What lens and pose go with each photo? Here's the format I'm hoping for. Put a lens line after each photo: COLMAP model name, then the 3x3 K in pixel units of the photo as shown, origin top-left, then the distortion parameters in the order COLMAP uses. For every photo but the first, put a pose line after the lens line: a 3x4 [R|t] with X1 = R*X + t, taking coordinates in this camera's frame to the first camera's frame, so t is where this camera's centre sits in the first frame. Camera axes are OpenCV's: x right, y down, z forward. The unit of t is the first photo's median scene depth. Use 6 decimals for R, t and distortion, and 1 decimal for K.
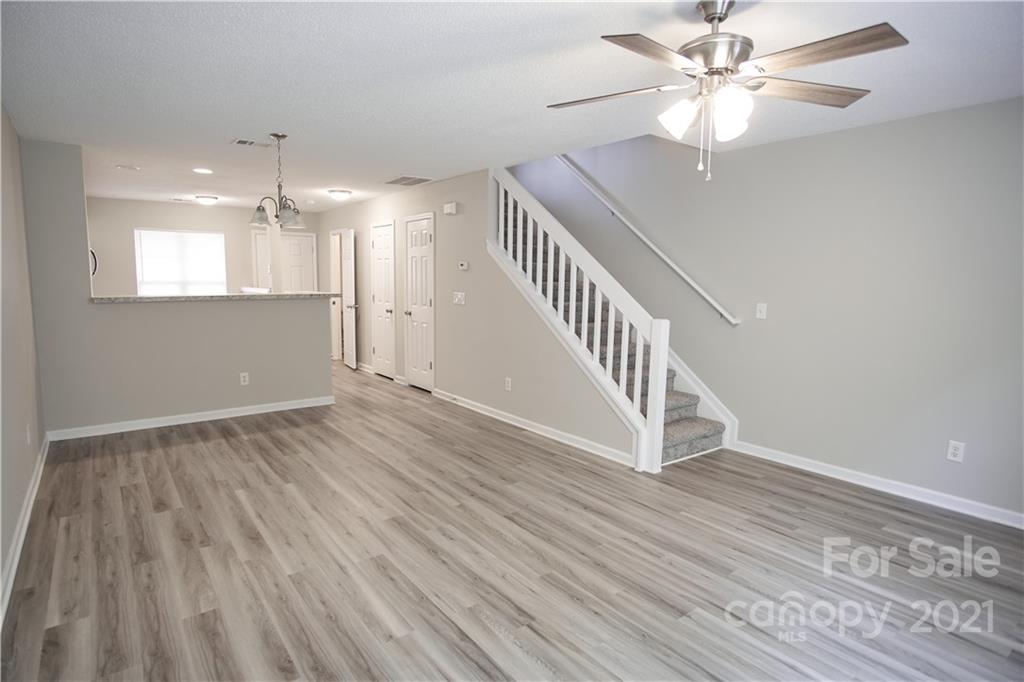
lens RADIAL K [[545.7, 0, 512.0], [0, 545.7, 341.0], [0, 0, 1]] dist [-0.000799, -0.000642]
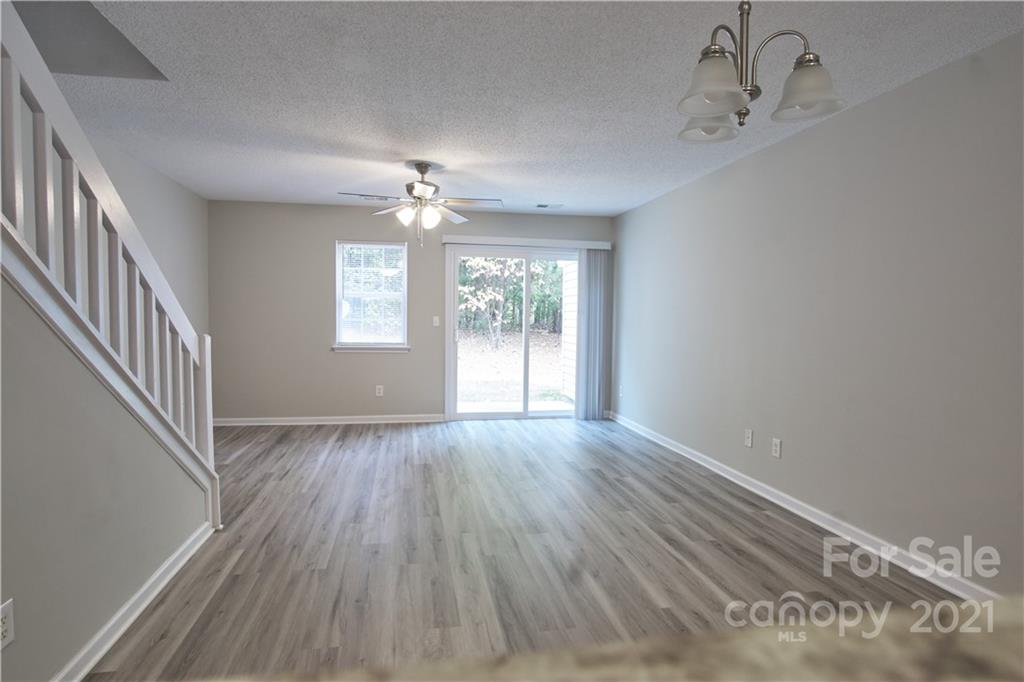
lens RADIAL K [[545.7, 0, 512.0], [0, 545.7, 341.0], [0, 0, 1]] dist [-0.000799, -0.000642]
pose [[-0.891254, -0.041334, 0.451617, -0.603224], [0.032310, 0.987520, 0.154145, -0.166640], [-0.452352, 0.151974, -0.878795, 1.828875]]
